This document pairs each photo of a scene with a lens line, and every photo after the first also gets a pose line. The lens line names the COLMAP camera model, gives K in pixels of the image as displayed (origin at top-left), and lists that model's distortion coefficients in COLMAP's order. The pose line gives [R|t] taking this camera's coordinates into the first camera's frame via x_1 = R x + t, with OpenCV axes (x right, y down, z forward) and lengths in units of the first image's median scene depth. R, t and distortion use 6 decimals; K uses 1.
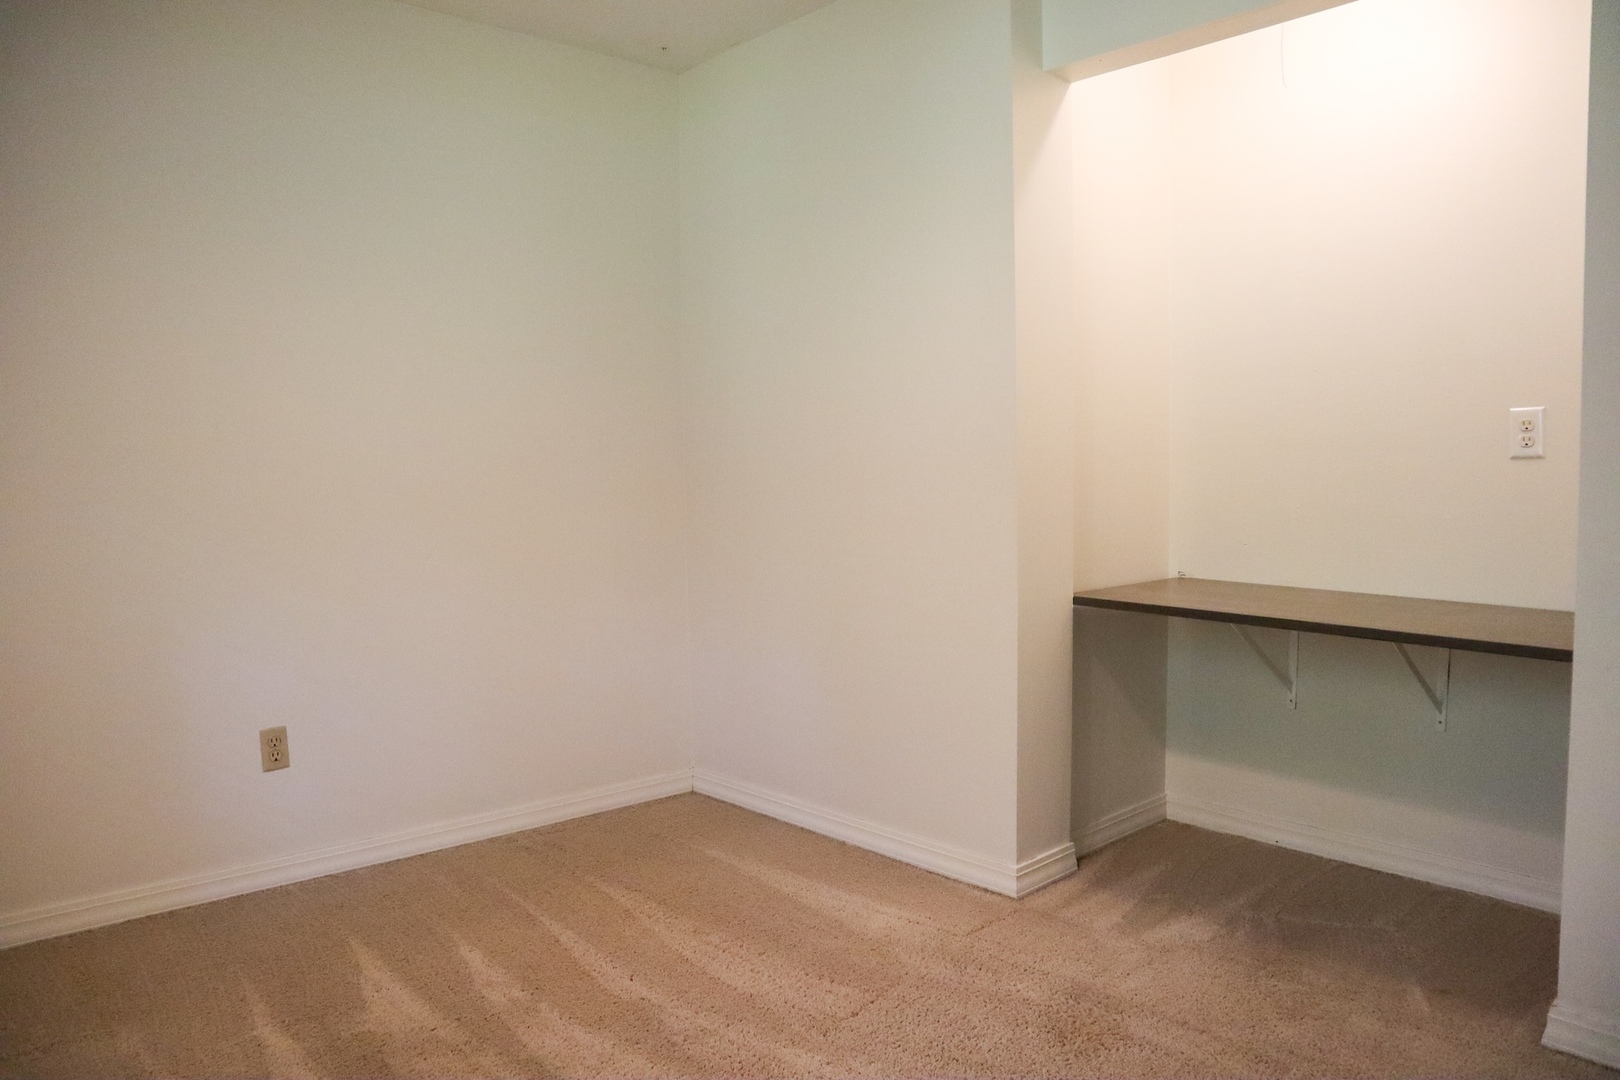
lens RADIAL K [[1151.6, 0, 810.7], [0, 1151.6, 540.9], [0, 0, 1]] dist [-0.038527, 0.014534]
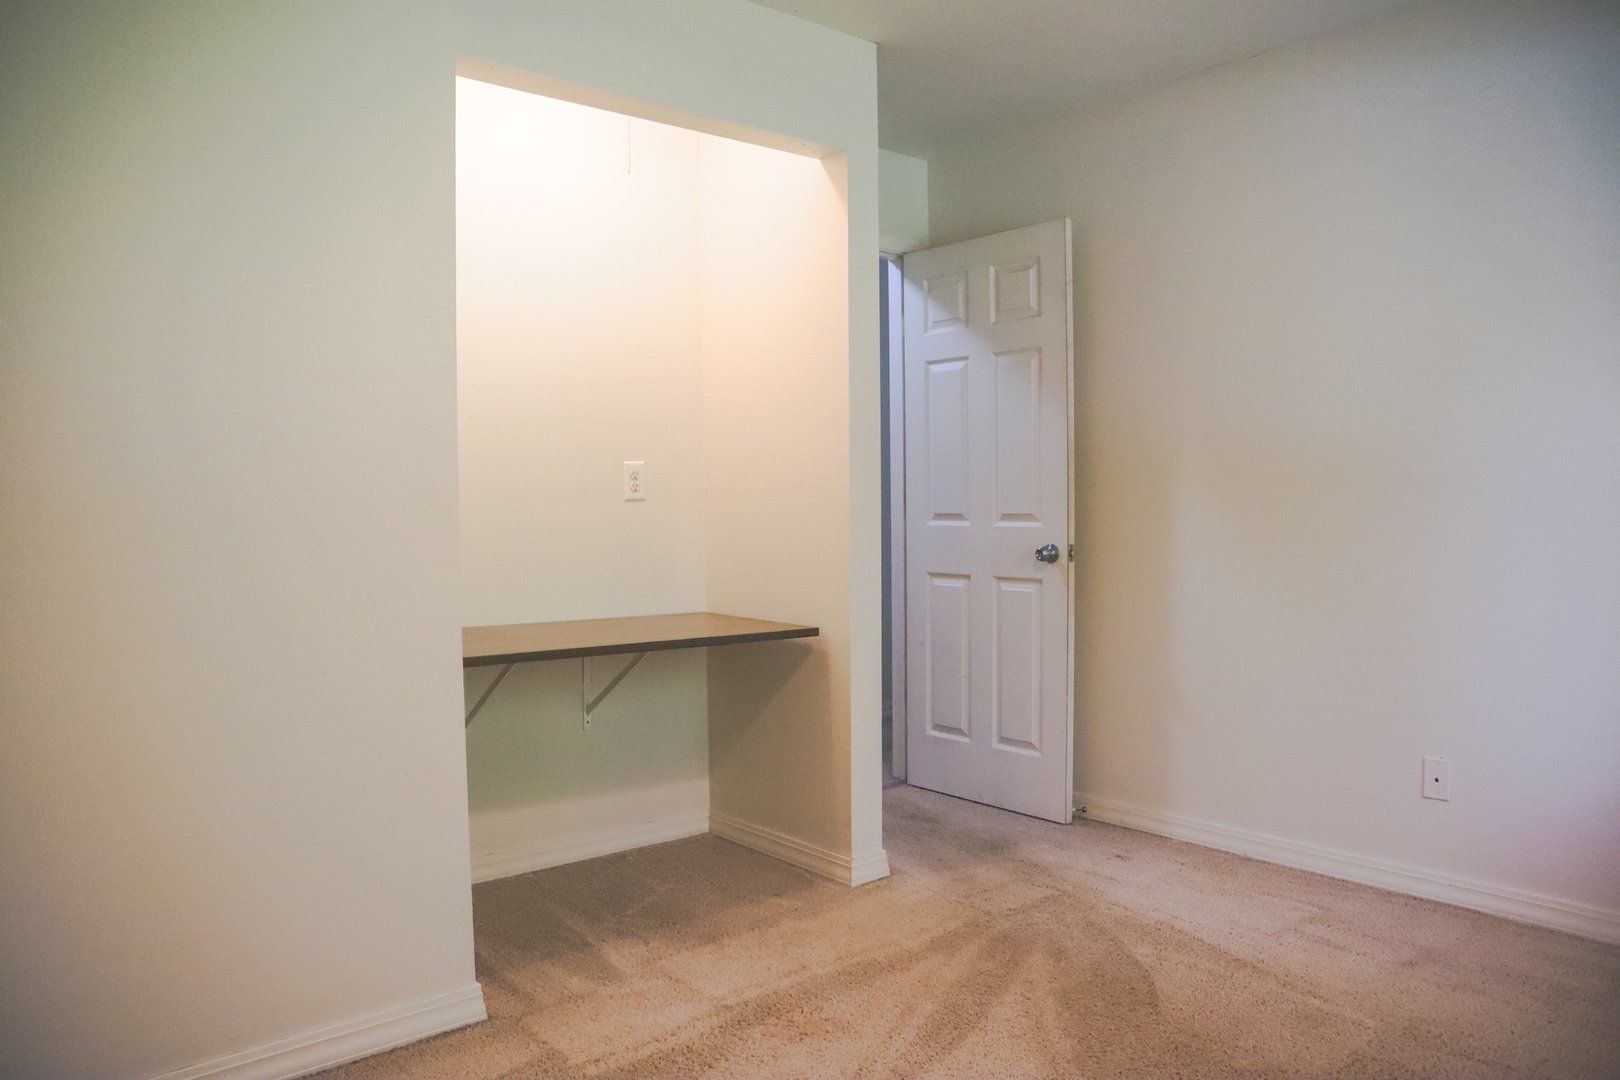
lens RADIAL K [[1151.6, 0, 810.4], [0, 1151.6, 534.7], [0, 0, 1]] dist [-0.038527, 0.014534]
pose [[0.076603, -0.028856, 0.996644, -0.664593], [0.079629, 0.996565, 0.022734, -0.047565], [-0.993877, 0.077620, 0.078638, 0.698830]]
